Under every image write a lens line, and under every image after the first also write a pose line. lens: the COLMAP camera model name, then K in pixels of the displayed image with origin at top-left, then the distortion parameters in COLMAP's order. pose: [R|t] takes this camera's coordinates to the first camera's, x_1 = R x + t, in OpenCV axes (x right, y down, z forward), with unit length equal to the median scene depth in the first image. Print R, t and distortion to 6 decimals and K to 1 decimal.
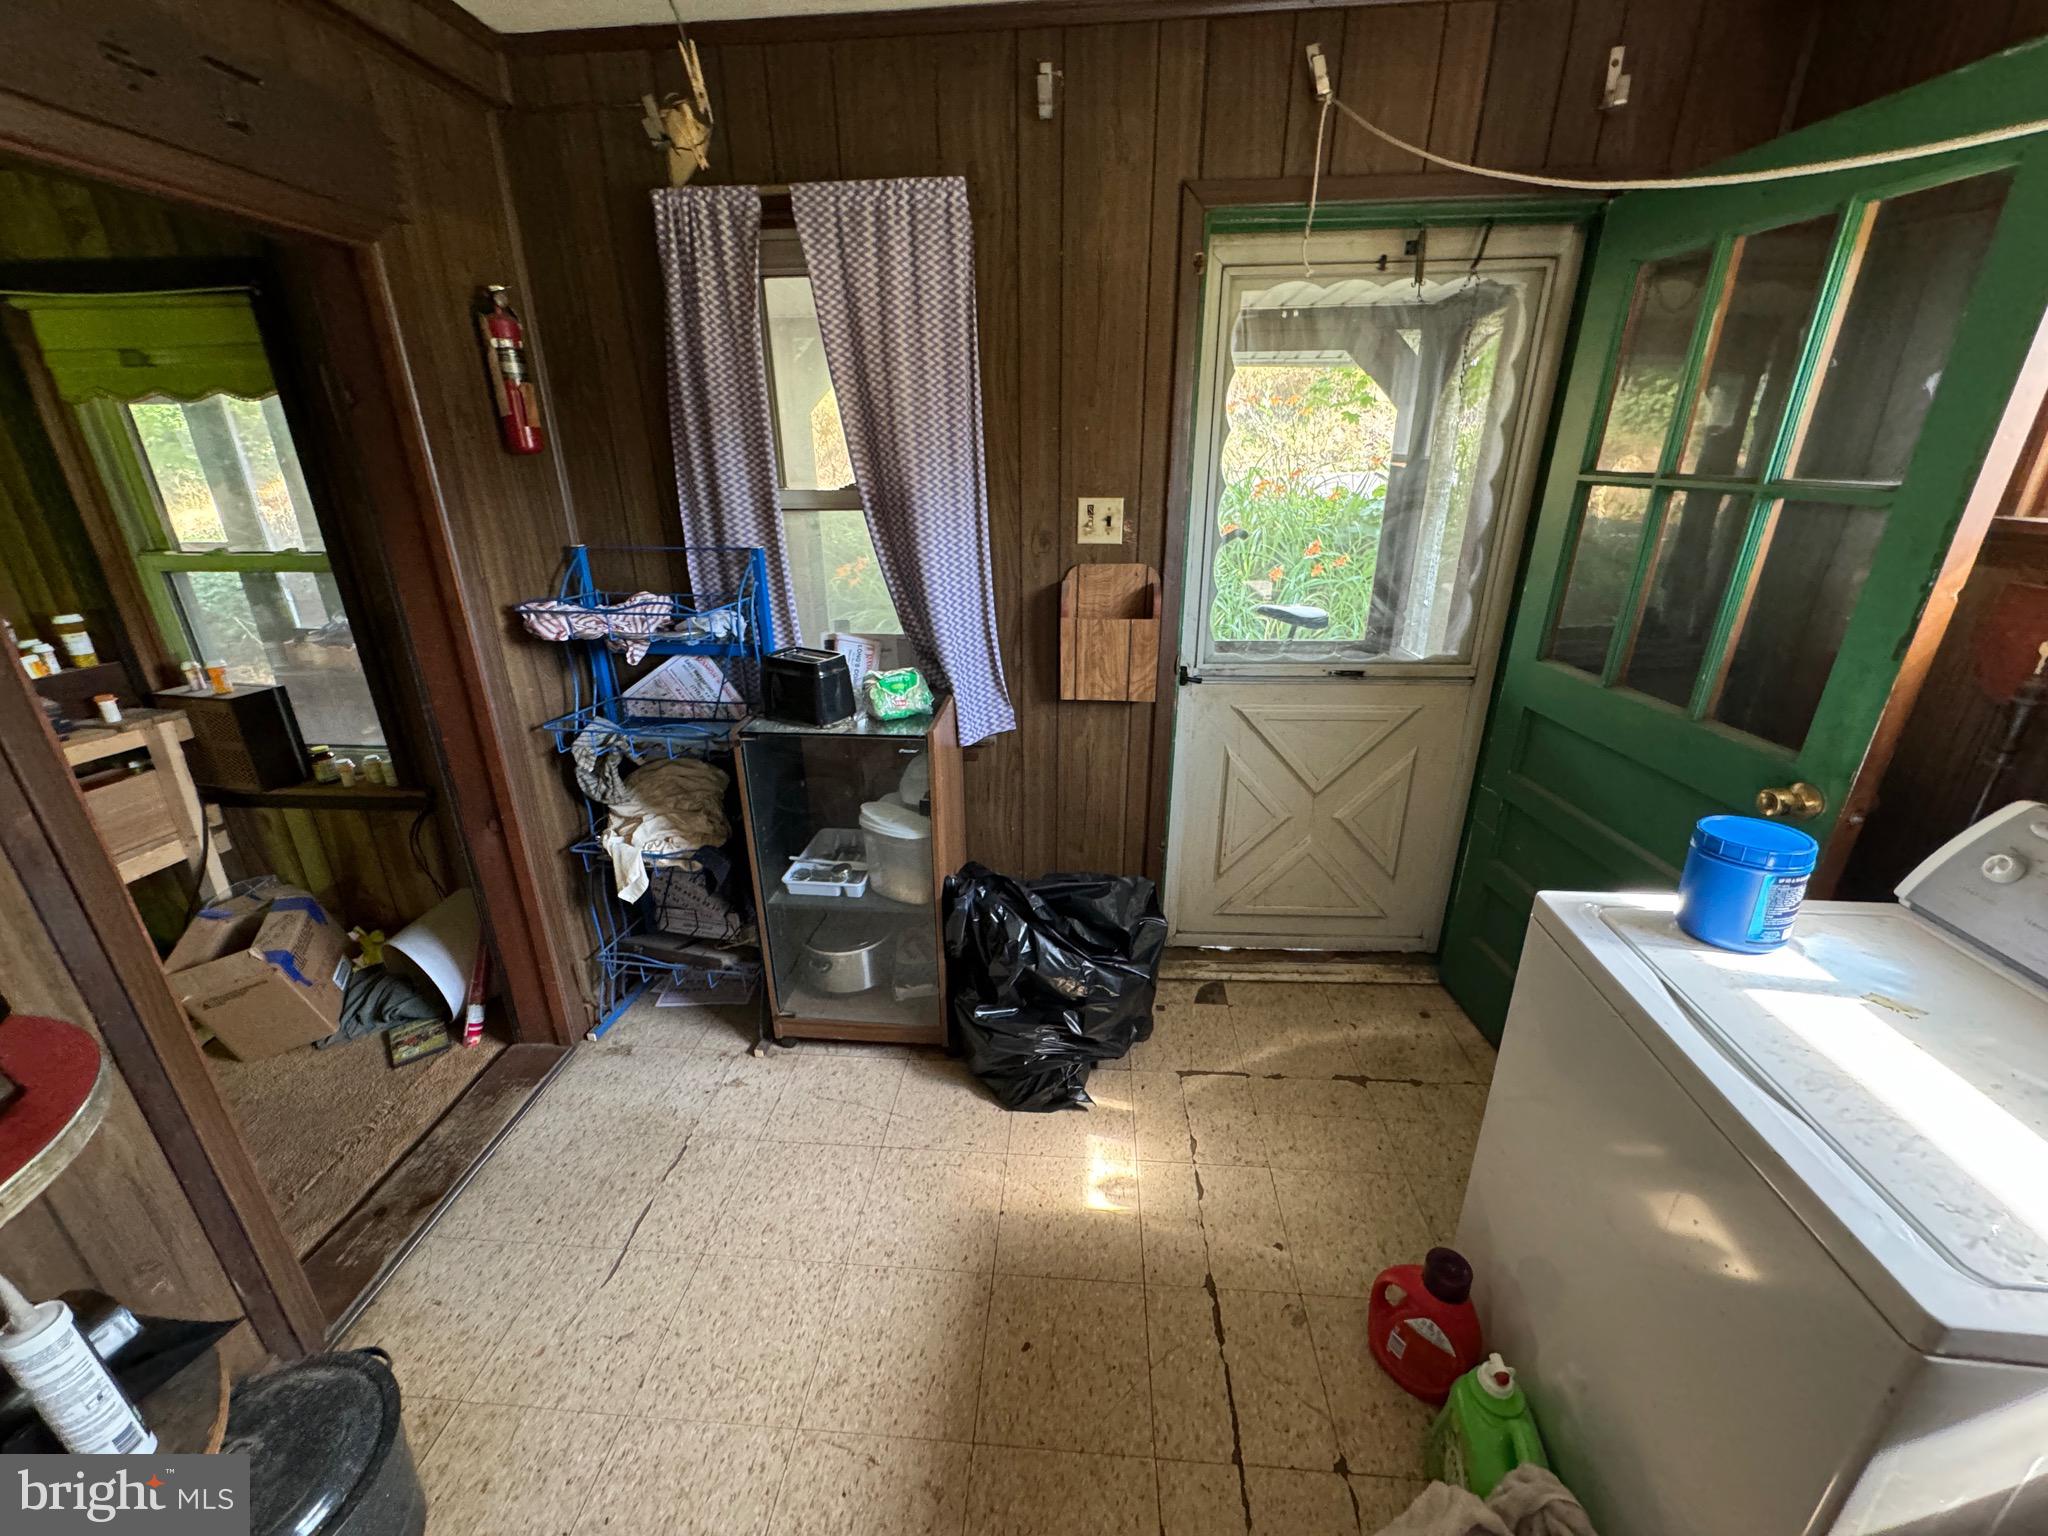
lens RADIAL K [[815.8, 0, 1021.2], [0, 815.8, 766.9], [0, 0, 1]] dist [0.002626, -0.000073]
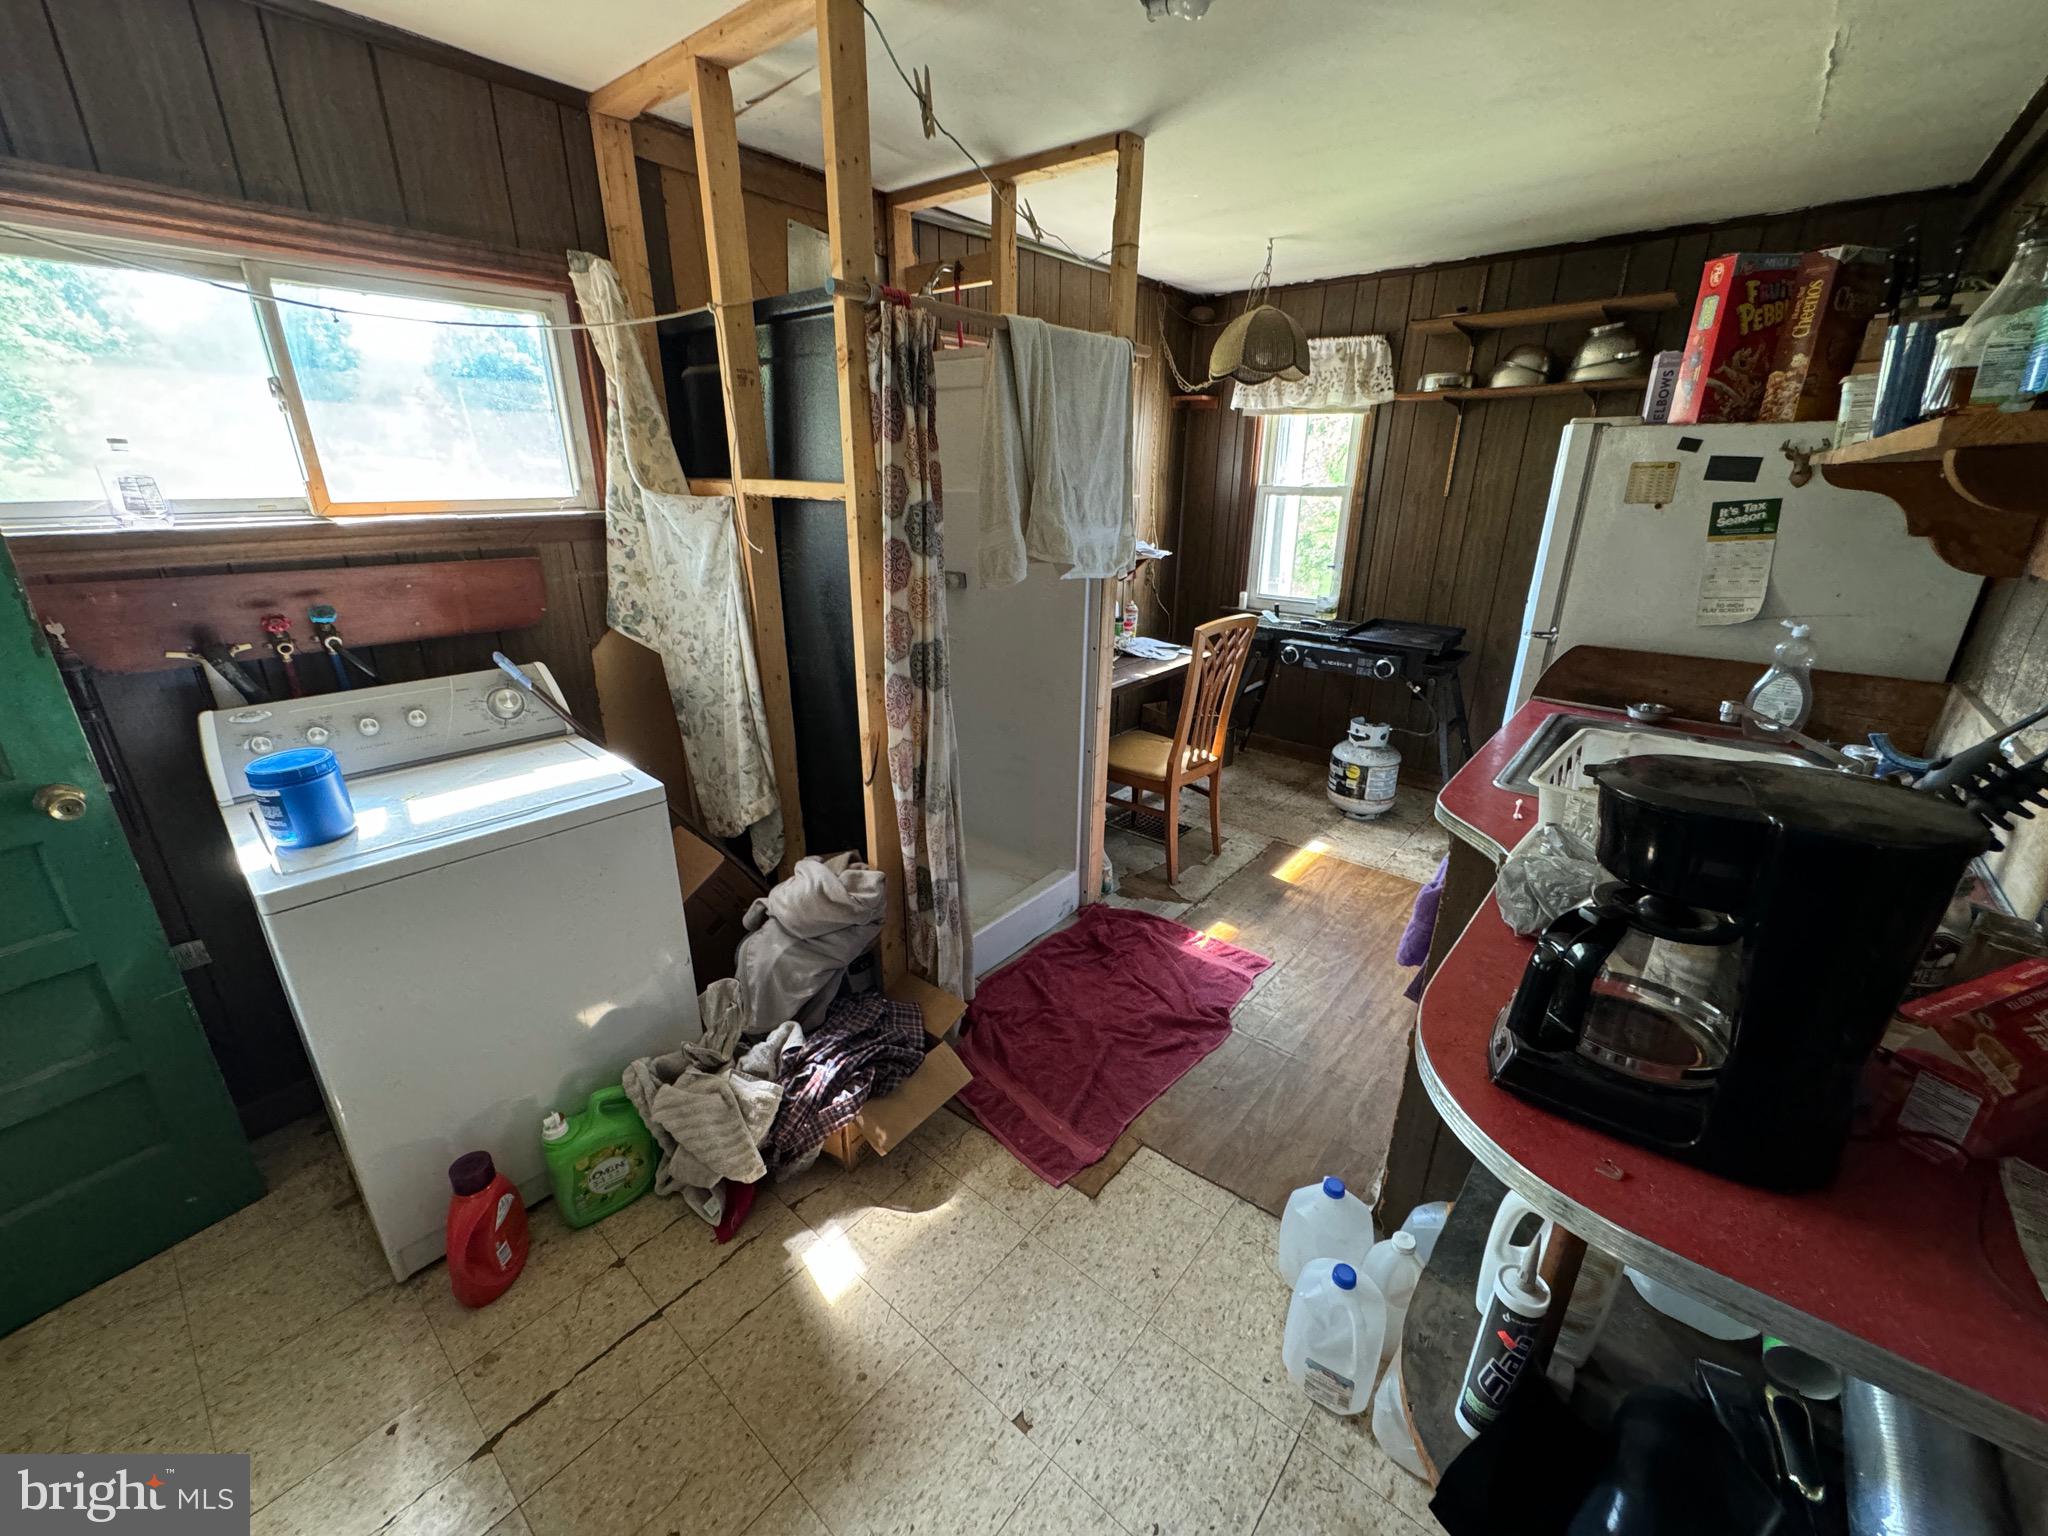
lens RADIAL K [[815.8, 0, 1024.1], [0, 815.8, 768.7], [0, 0, 1]] dist [0.002626, -0.000073]
pose [[-0.809522, -0.194271, 0.554016, -0.640616], [0.219950, 0.774577, 0.593002, -0.340878], [-0.544331, 0.601904, -0.584307, 0.881415]]
